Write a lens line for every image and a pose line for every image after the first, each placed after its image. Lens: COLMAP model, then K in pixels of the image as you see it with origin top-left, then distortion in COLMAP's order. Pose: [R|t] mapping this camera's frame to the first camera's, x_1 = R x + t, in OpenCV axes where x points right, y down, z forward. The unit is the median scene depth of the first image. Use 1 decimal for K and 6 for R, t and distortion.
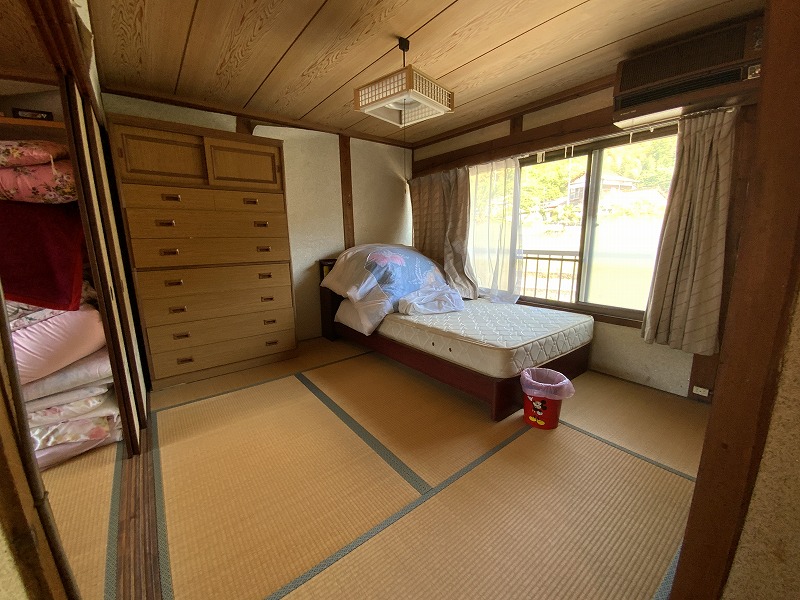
lens RADIAL K [[338.3, 0, 400.0], [0, 338.3, 300.0], [0, 0, 1]] dist [0.107558, -0.058422]
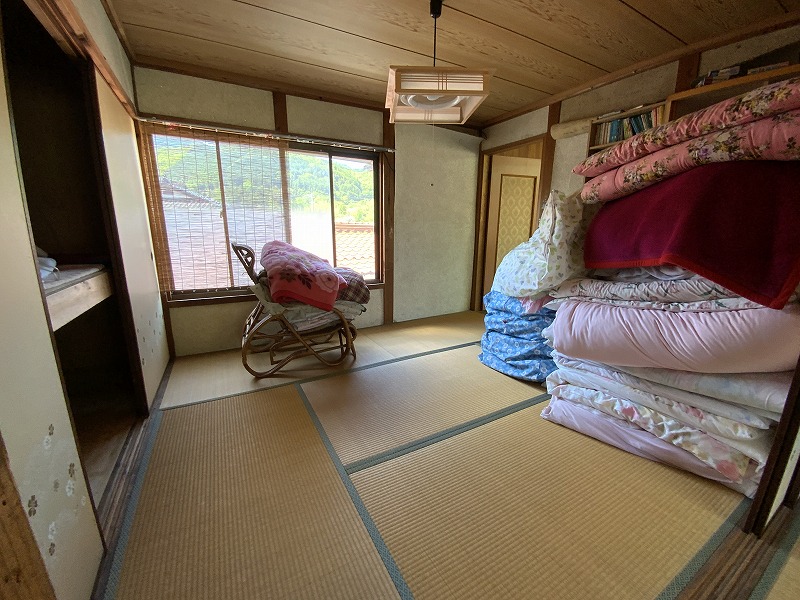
lens RADIAL K [[317.4, 0, 404.9], [0, 317.4, 300.2], [0, 0, 1]] dist [0.015420, -0.018570]
pose [[-0.118968, 0.224427, -0.967202, -0.217533], [-0.217788, 0.944499, 0.245948, 0.021259], [0.968718, 0.239905, -0.063488, 0.304713]]
